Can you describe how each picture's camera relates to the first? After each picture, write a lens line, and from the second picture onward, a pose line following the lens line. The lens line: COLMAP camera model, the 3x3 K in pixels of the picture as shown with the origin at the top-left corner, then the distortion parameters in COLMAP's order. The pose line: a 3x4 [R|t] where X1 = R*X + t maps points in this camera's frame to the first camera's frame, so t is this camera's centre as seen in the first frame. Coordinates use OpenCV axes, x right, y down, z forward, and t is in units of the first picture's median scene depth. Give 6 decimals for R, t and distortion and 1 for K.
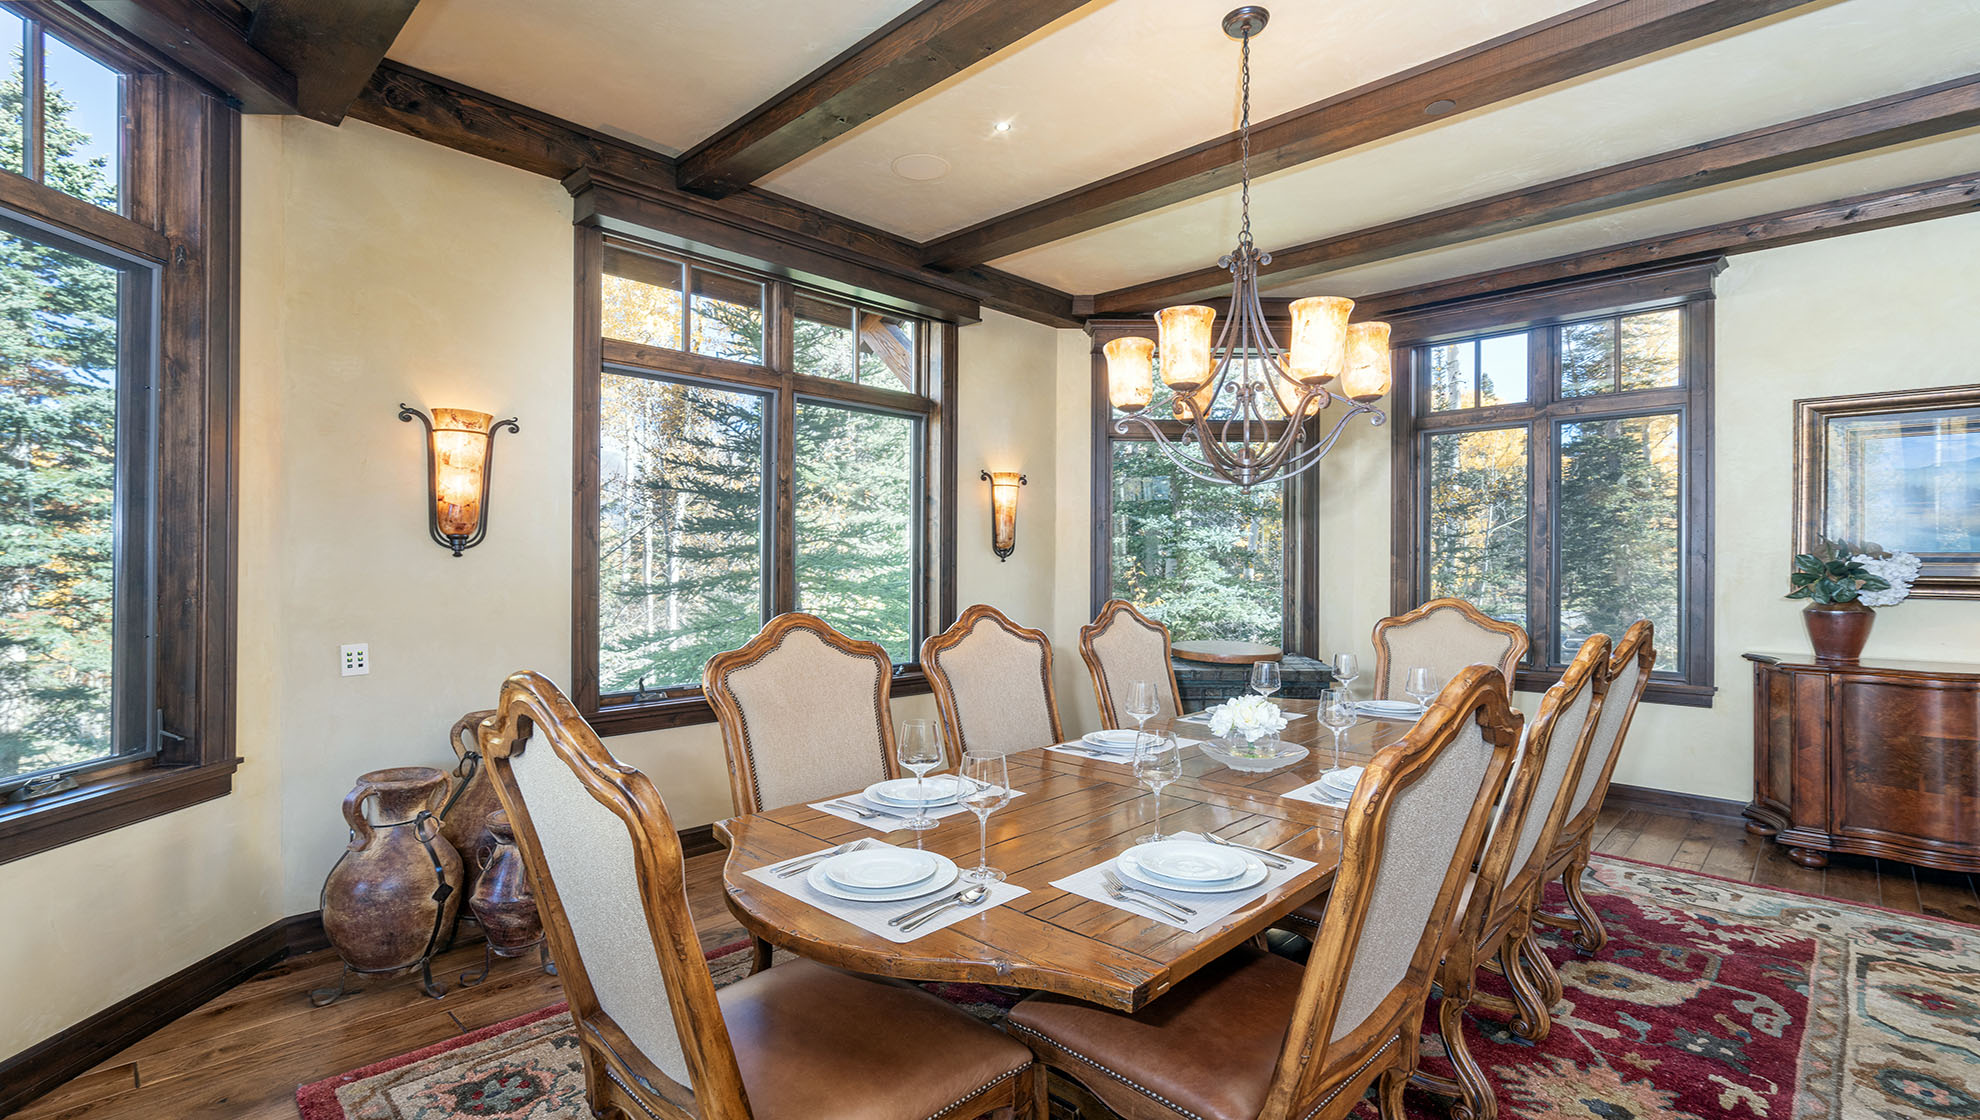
lens RADIAL K [[899.7, 0, 984.4], [0, 899.7, 569.2], [0, 0, 1]] dist [-0.000764, 0.000934]
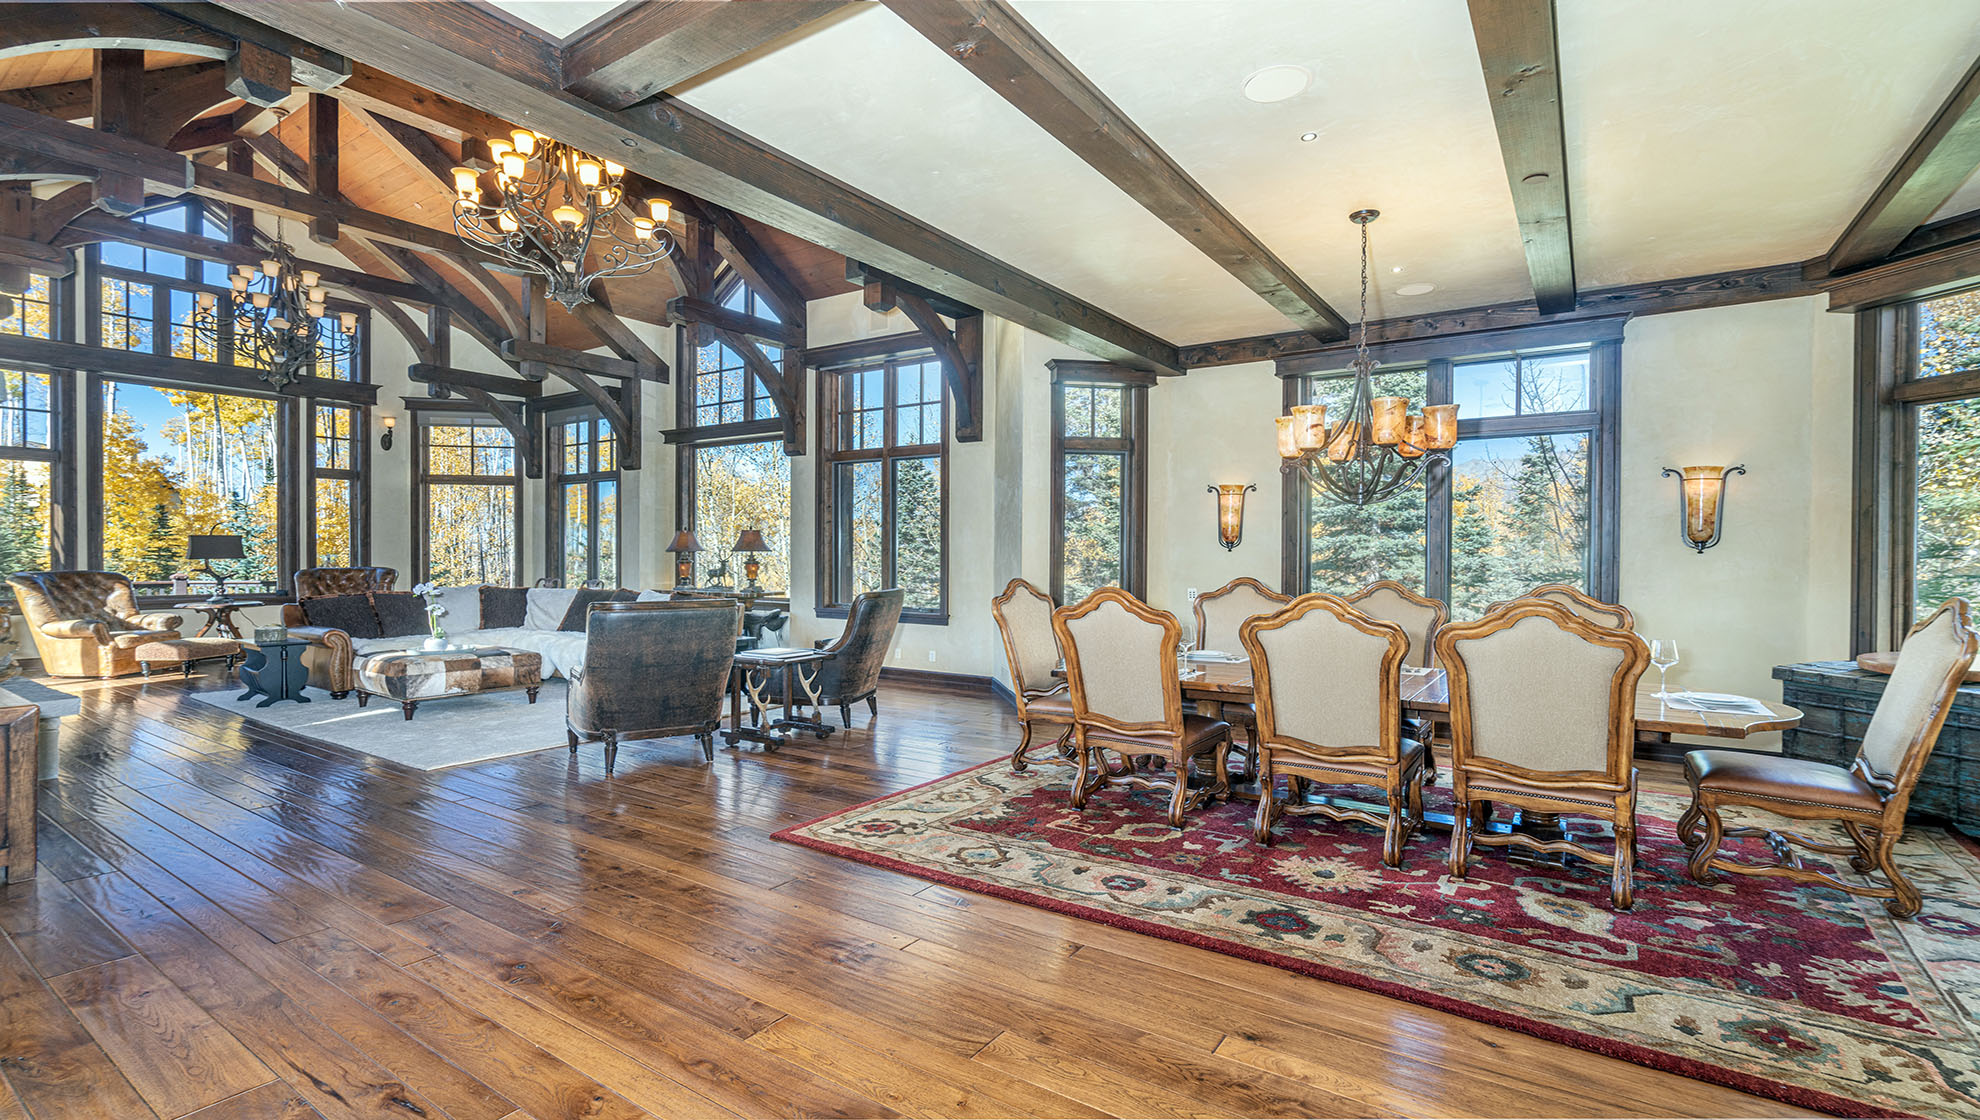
lens RADIAL K [[899.7, 0, 984.4], [0, 899.7, 569.2], [0, 0, 1]] dist [-0.000764, 0.000934]
pose [[0.148700, 0.009893, -0.988833, 1.775413], [-0.009963, 0.999914, 0.008505, 0.018889], [0.988832, 0.008587, 0.148786, 0.091690]]
